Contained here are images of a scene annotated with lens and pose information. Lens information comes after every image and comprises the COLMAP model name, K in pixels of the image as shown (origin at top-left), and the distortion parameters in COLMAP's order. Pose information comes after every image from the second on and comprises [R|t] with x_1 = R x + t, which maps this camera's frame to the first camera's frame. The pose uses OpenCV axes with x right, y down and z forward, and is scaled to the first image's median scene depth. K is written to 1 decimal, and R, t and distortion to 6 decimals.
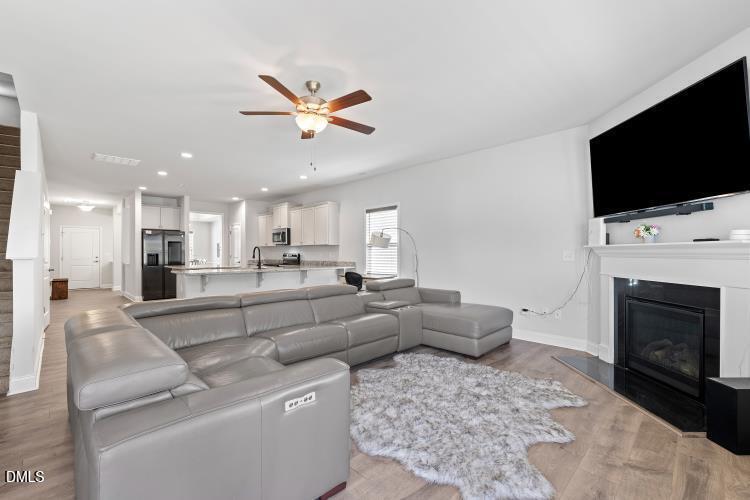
lens RADIAL K [[328.0, 0, 375.0], [0, 328.0, 250.0], [0, 0, 1]] dist [-0.000186, 0.000016]
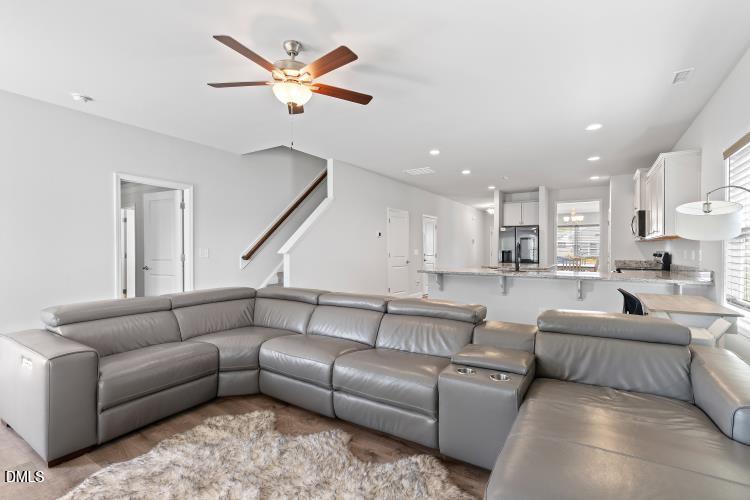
lens RADIAL K [[342.4, 0, 375.0], [0, 342.4, 250.0], [0, 0, 1]] dist [-0.001379, -0.000274]
pose [[0.223663, 0.002813, -0.974662, 0.411332], [0.007513, 0.999961, 0.004610, 0.002969], [0.974638, -0.008354, 0.223633, 0.595344]]
